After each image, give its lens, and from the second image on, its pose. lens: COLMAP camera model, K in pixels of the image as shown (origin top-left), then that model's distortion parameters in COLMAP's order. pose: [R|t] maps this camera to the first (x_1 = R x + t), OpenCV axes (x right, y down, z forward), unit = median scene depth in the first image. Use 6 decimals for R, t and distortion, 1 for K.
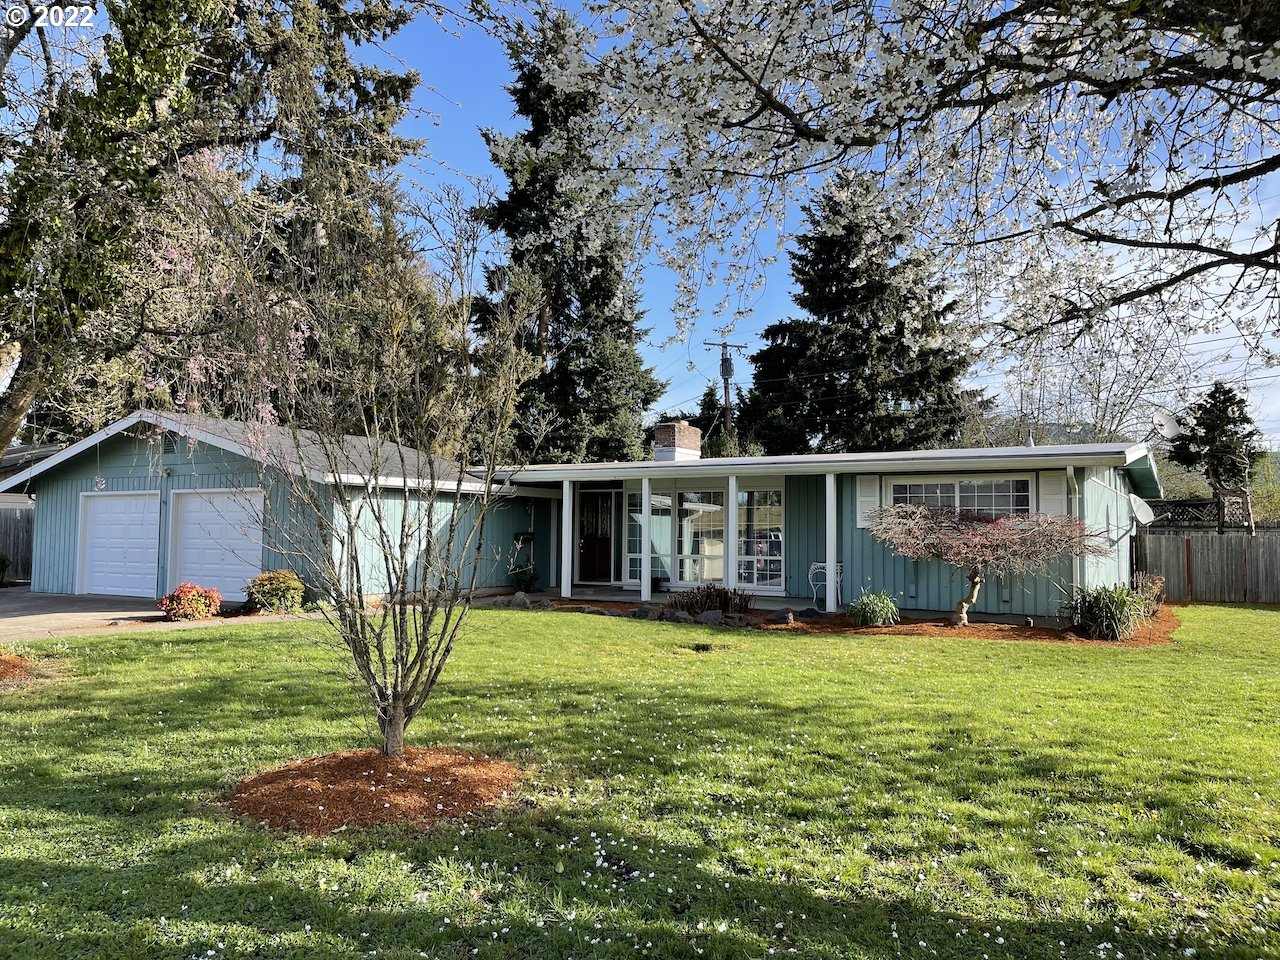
lens RADIAL K [[989.8, 0, 646.7], [0, 989.8, 476.7], [0, 0, 1]] dist [0.067690, -0.094502]
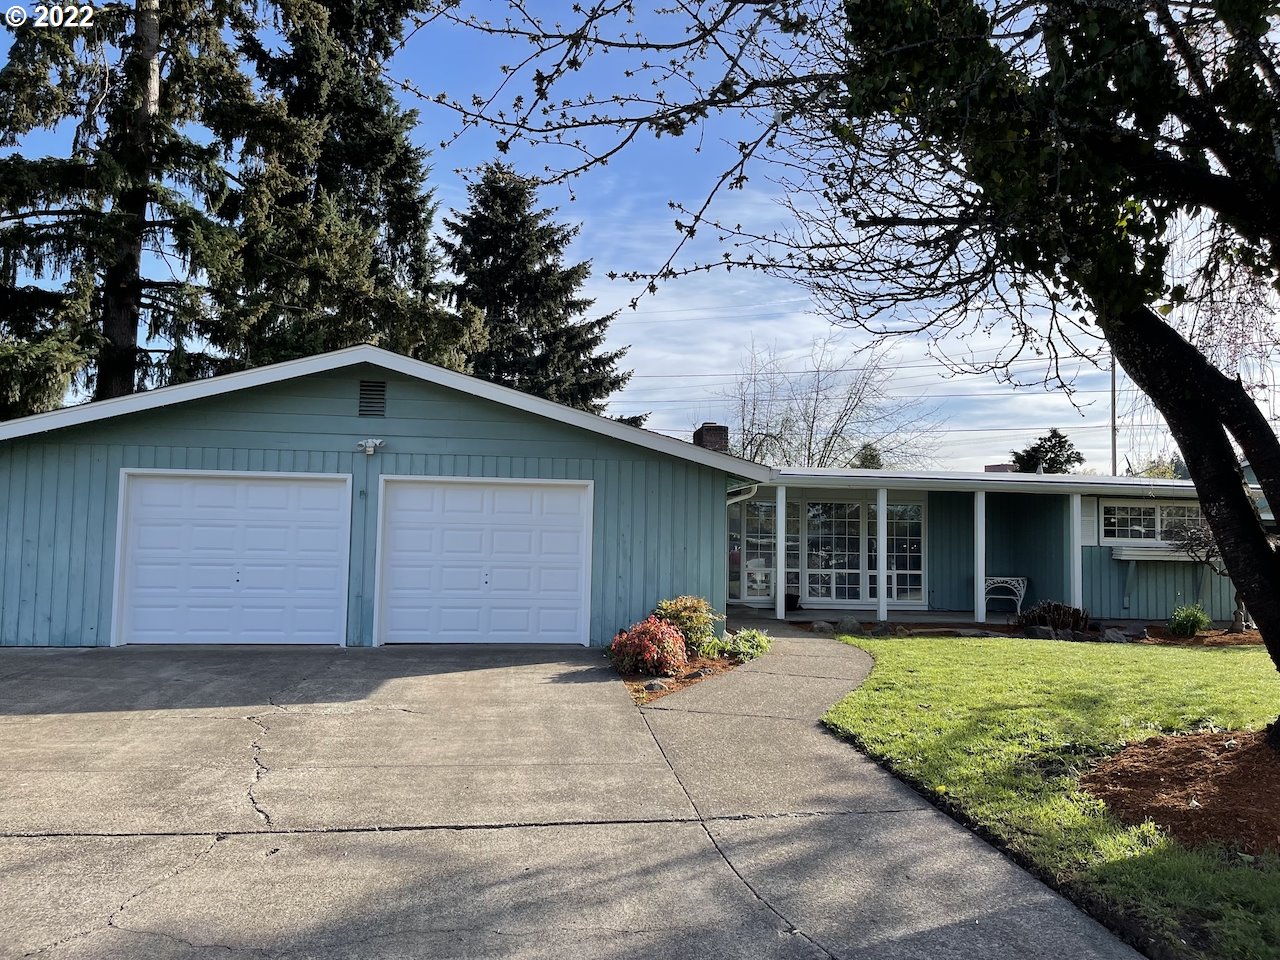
lens RADIAL K [[965.4, 0, 652.1], [0, 965.4, 488.7], [0, 0, 1]] dist [0.031898, -0.005018]
pose [[0.795972, 0.041768, 0.603890, -0.715746], [-0.047228, 0.998861, -0.006836, 0.018135], [-0.603488, -0.023079, 0.797038, 0.406059]]
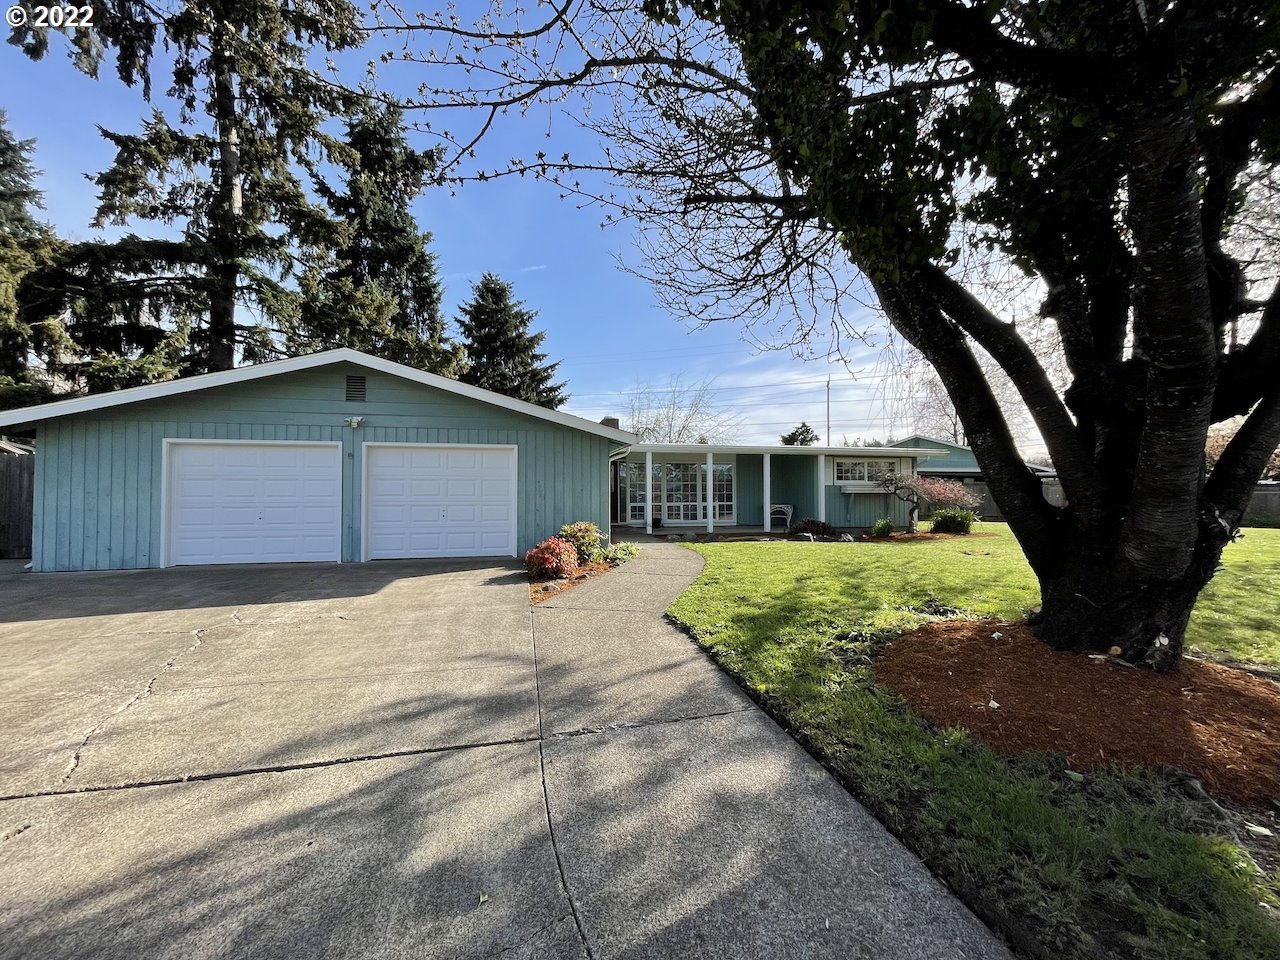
lens RADIAL K [[513.4, 0, 640.6], [0, 513.4, 482.6], [0, 0, 1]] dist [-0.001384, -0.000819]
pose [[0.732440, 0.004803, 0.680814, -0.612814], [-0.031862, 0.999121, 0.027231, 0.029427], [-0.680085, -0.041637, 0.731950, 0.489920]]
